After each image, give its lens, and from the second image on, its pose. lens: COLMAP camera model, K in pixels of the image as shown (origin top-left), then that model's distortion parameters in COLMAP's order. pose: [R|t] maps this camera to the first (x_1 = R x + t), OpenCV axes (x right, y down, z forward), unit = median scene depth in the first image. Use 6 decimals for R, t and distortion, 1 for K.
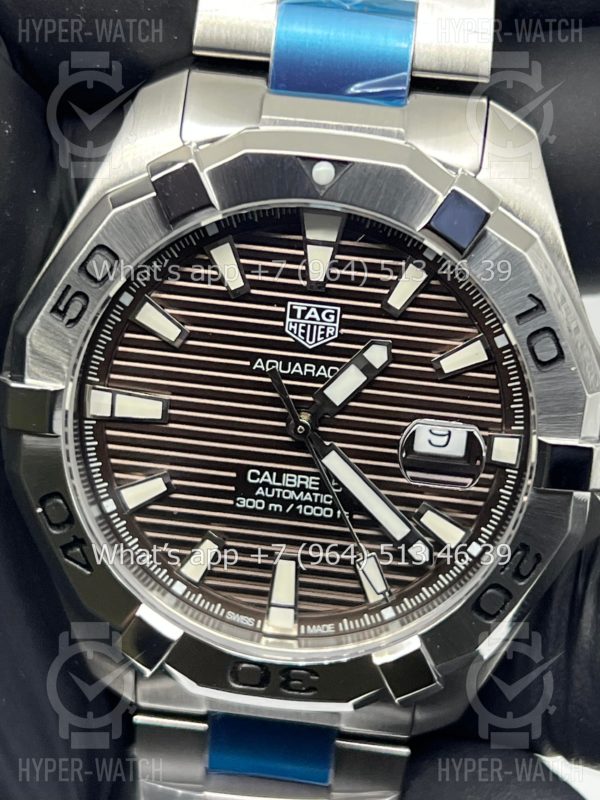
lens RADIAL K [[1855.9, 0, 294.7], [0, 1855.9, 401.3], [0, 0, 1]] dist [0.237795, 0.000000]
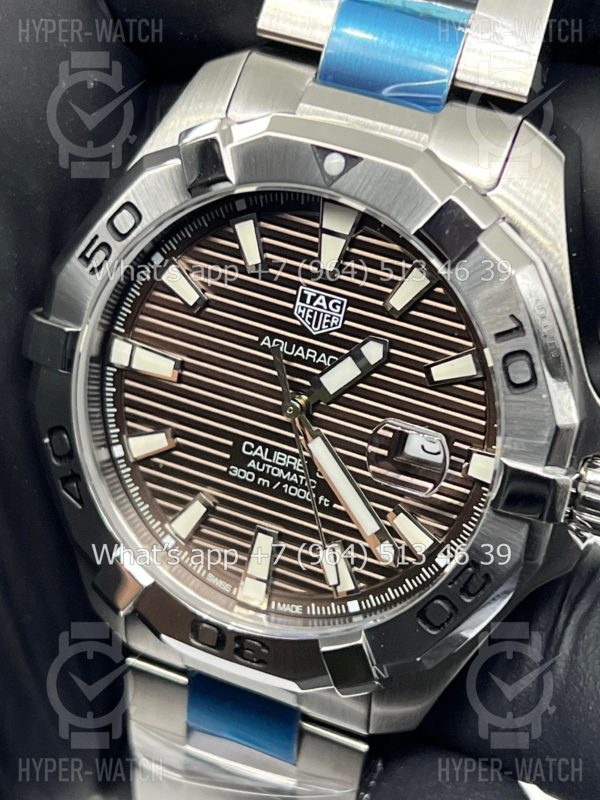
lens RADIAL K [[1855.9, 0, 296.1], [0, 1855.9, 400.0], [0, 0, 1]] dist [0.237795, 0.000000]
pose [[0.948820, 0.178538, -0.260510, 0.272072], [-0.182797, 0.983118, 0.007995, 0.000816], [0.257539, 0.040035, 0.965438, 0.007186]]
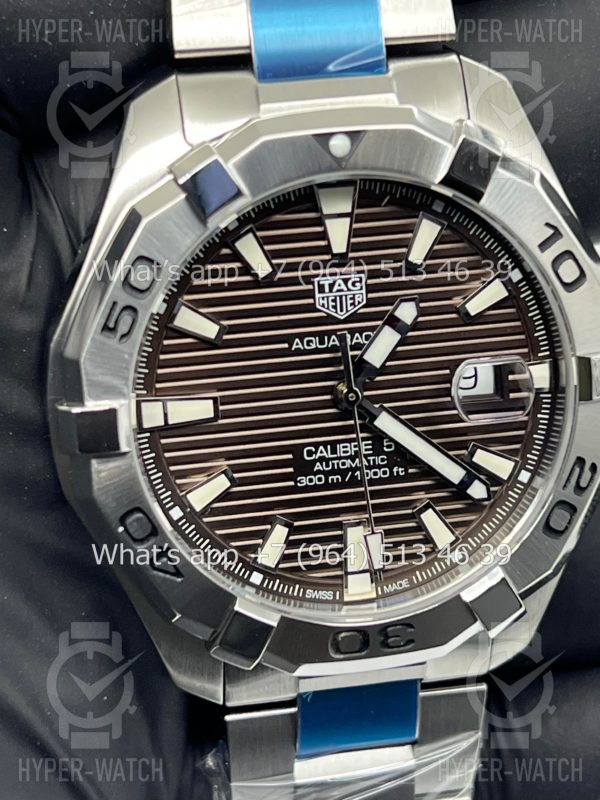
lens RADIAL K [[1855.9, 0, 285.1], [0, 1855.9, 397.1], [0, 0, 1]] dist [0.237795, 0.000000]
pose [[0.954300, -0.205588, 0.216900, -0.255440], [0.213419, 0.976874, -0.013056, 0.020788], [-0.209200, 0.058750, 0.976107, -0.002402]]
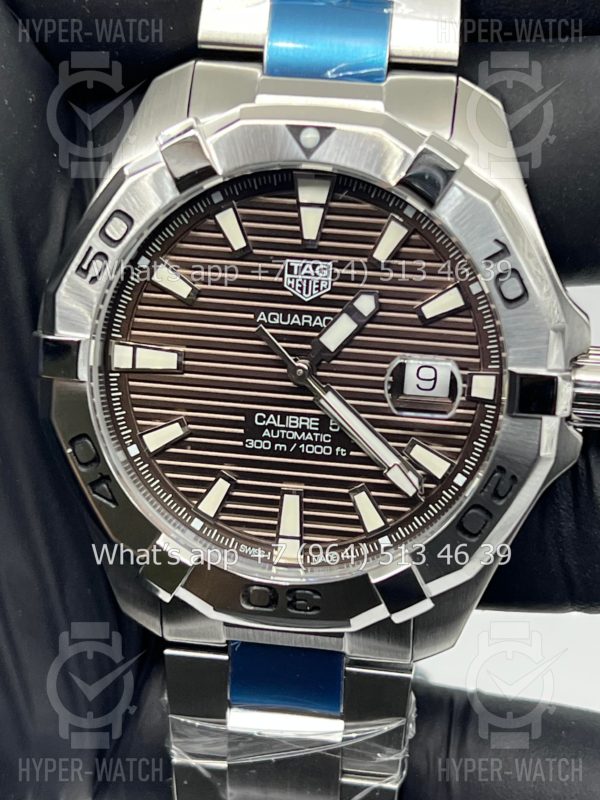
lens RADIAL K [[1855.9, 0, 305.7], [0, 1855.9, 395.7], [0, 0, 1]] dist [0.237795, 0.000000]
pose [[0.998060, -0.025139, -0.056961, 0.070189], [0.019338, 0.994780, -0.100194, 0.140902], [0.059182, 0.098898, 0.993336, -0.111062]]
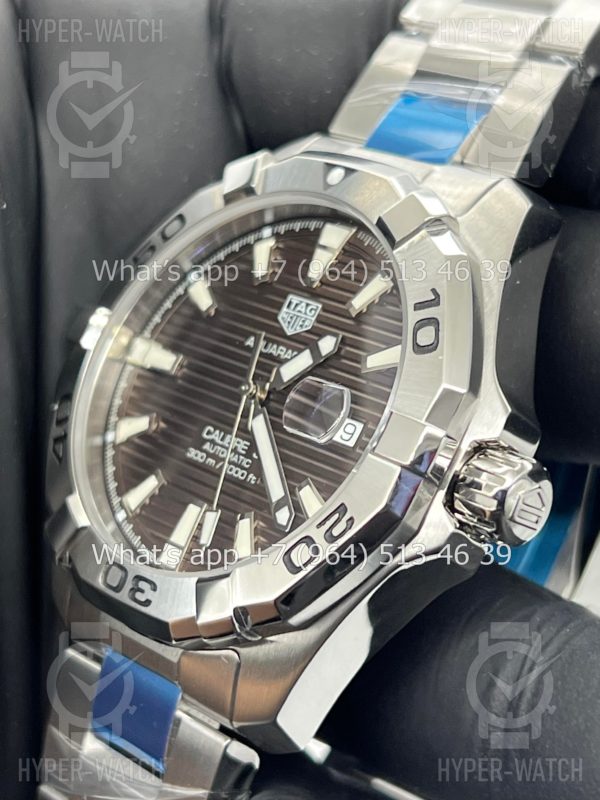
lens RADIAL K [[1855.9, 0, 306.1], [0, 1855.9, 399.0], [0, 0, 1]] dist [0.237795, 0.000000]
pose [[0.770233, 0.194069, -0.607518, 0.712739], [-0.478503, 0.805615, -0.349313, 0.394022], [0.421634, 0.559752, 0.713374, 0.215535]]
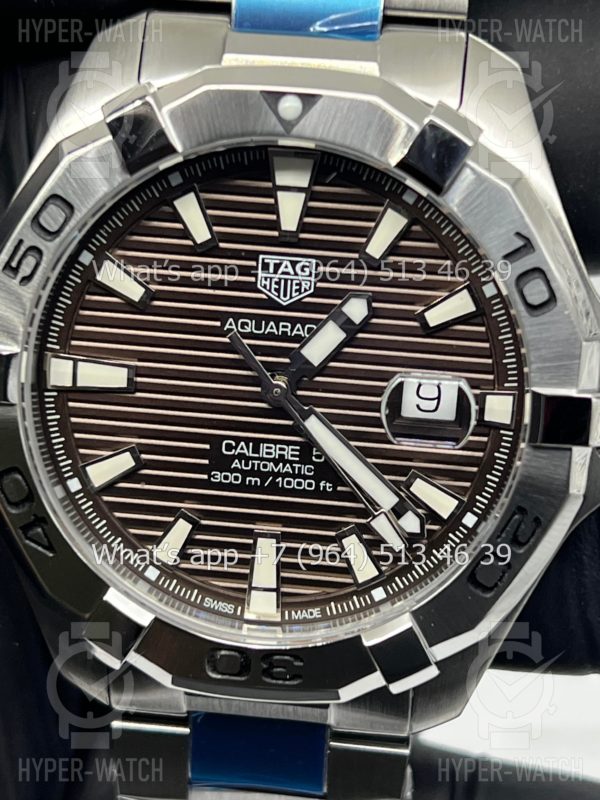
lens RADIAL K [[1855.9, 0, 306.2], [0, 1855.9, 398.9], [0, 0, 1]] dist [0.237795, 0.000000]
pose [[0.999423, -0.027201, -0.020324, 0.036578], [0.025618, 0.996897, -0.074437, 0.087476], [0.022286, 0.073874, 0.997019, 0.077071]]
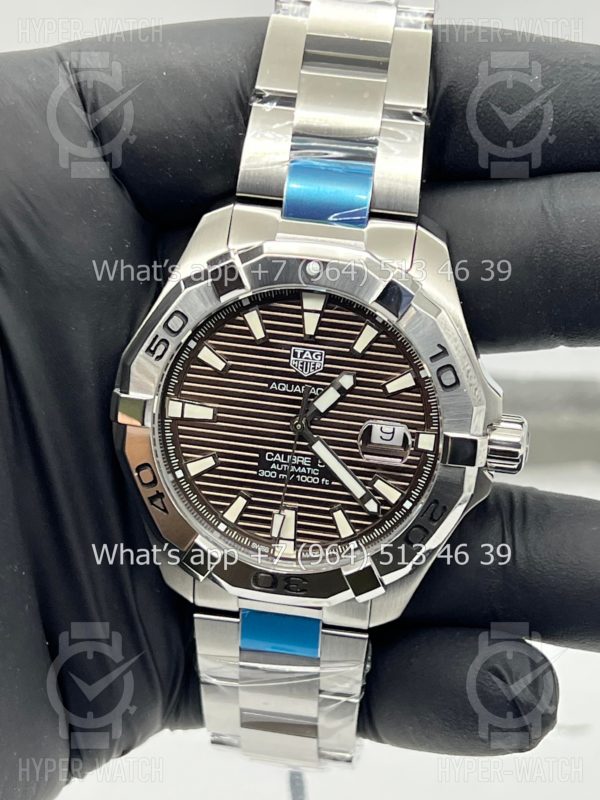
lens RADIAL K [[1855.9, 0, 291.0], [0, 1855.9, 400.2], [0, 0, 1]] dist [0.237795, 0.000000]
pose [[0.998875, 0.015480, -0.044833, 0.067883], [-0.017299, 0.999030, -0.040483, 0.057118], [0.044163, 0.041213, 0.998174, -0.600362]]
